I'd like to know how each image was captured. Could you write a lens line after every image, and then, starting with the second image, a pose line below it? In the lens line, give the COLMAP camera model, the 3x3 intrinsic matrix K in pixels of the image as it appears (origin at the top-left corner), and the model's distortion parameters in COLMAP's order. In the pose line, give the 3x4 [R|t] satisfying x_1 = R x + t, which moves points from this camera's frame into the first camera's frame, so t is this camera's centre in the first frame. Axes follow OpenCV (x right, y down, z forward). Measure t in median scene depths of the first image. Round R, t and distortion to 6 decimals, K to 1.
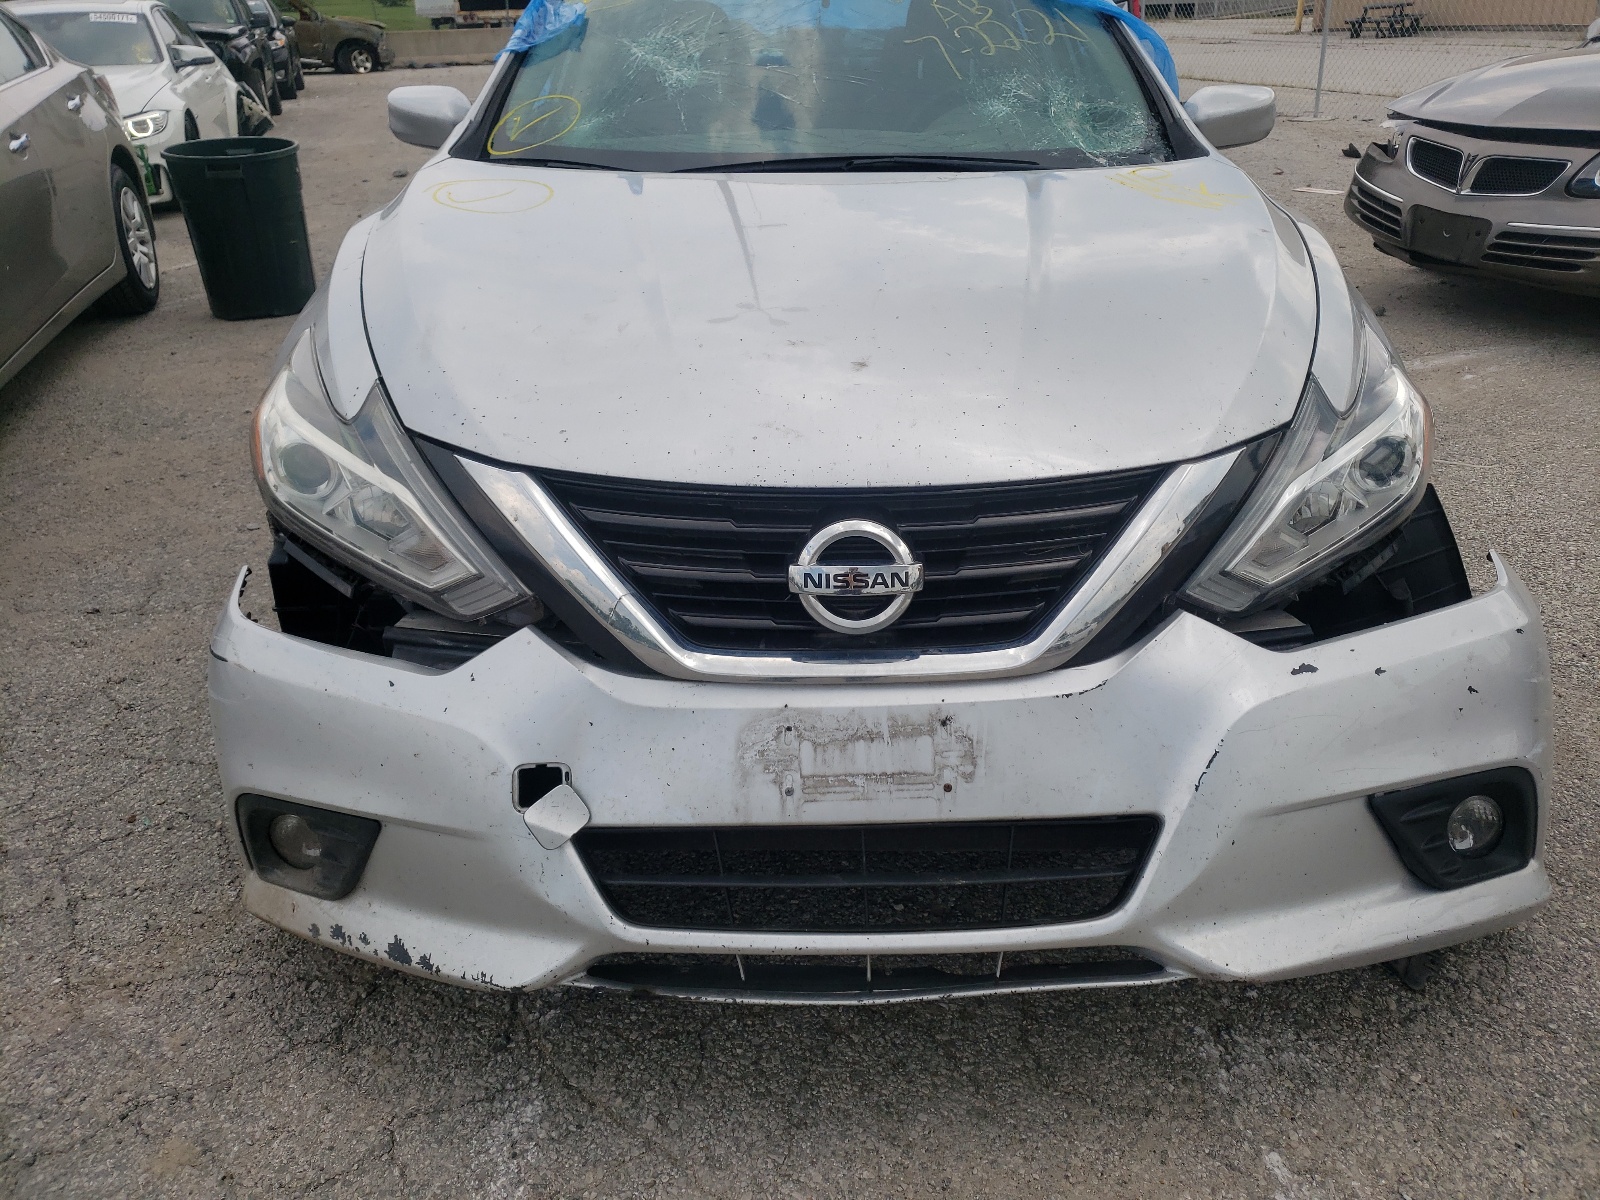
lens RADIAL K [[1202.1, 0, 800.0], [0, 1202.1, 600.0], [0, 0, 1]] dist [0.007738, 0.003652]
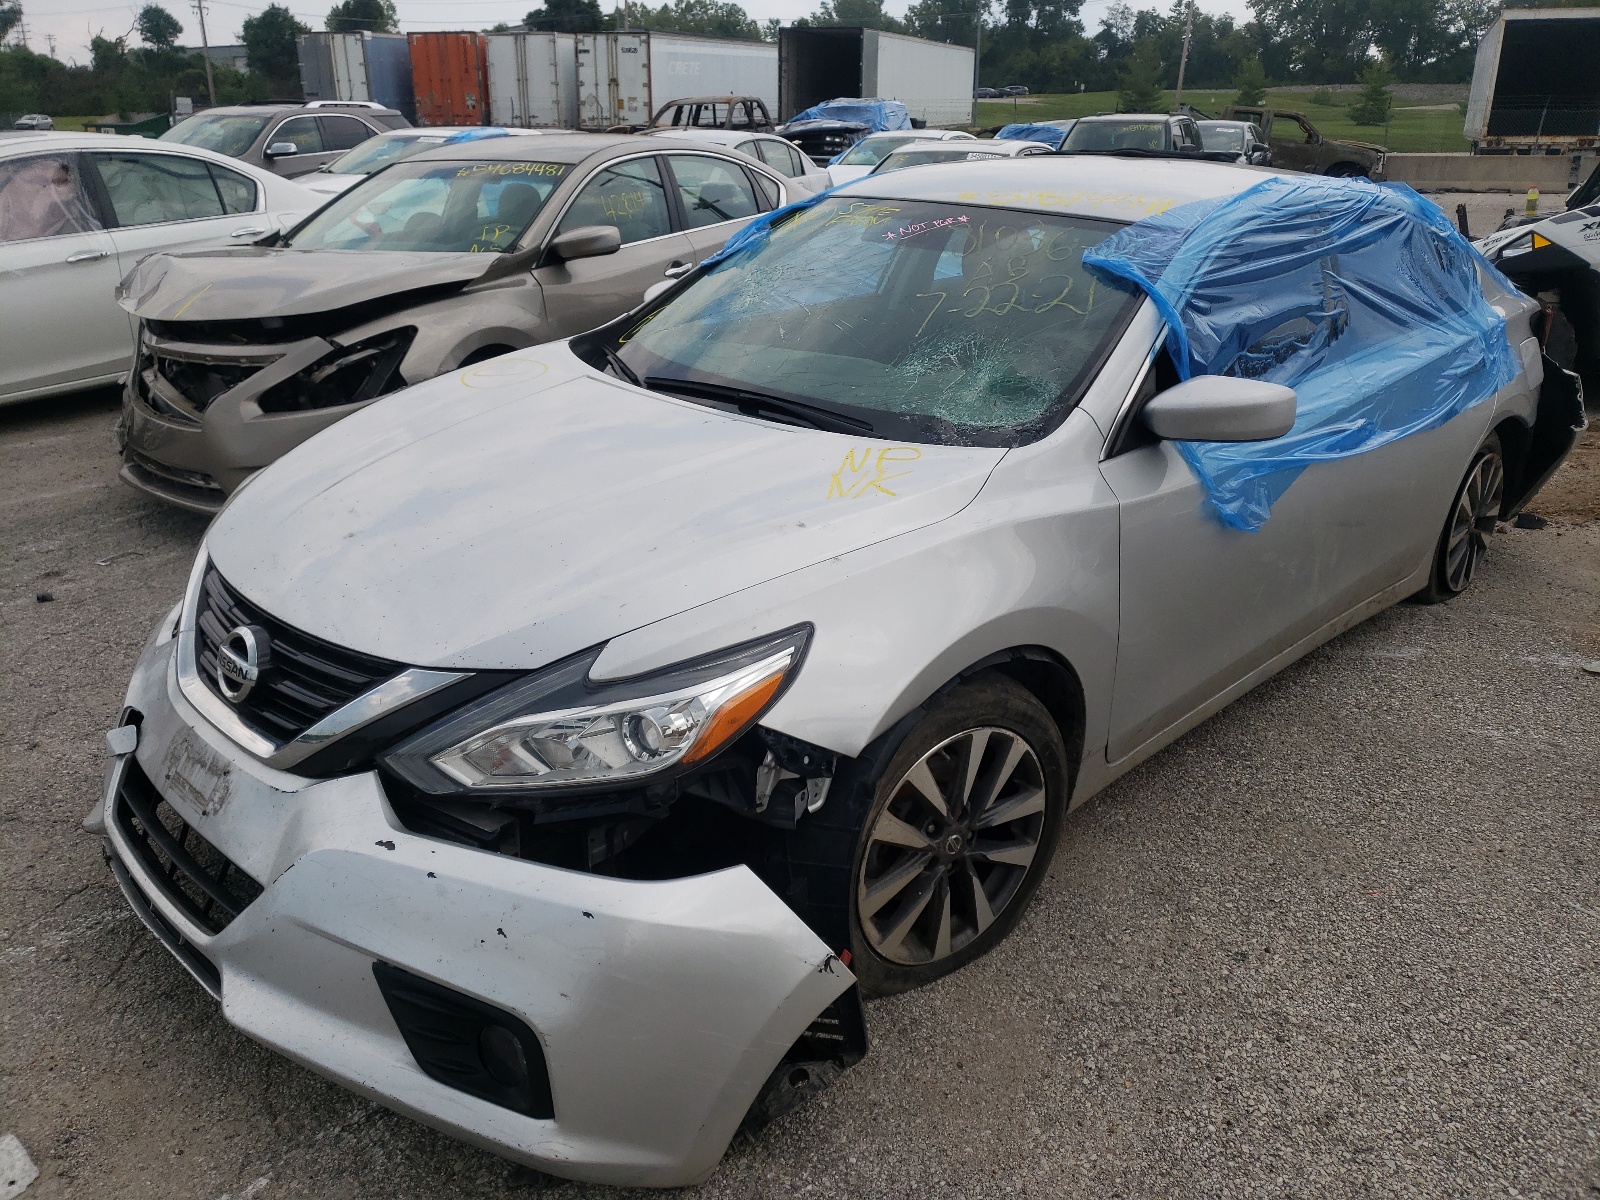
lens RADIAL K [[1241.5, 0, 800.0], [0, 1241.5, 600.0], [0, 0, 1]] dist [-0.008792, -0.004207]
pose [[0.701337, 0.271234, -0.659210, 1.504612], [-0.324745, 0.944812, 0.043248, -0.381329], [0.634560, 0.183744, 0.750714, 0.246154]]
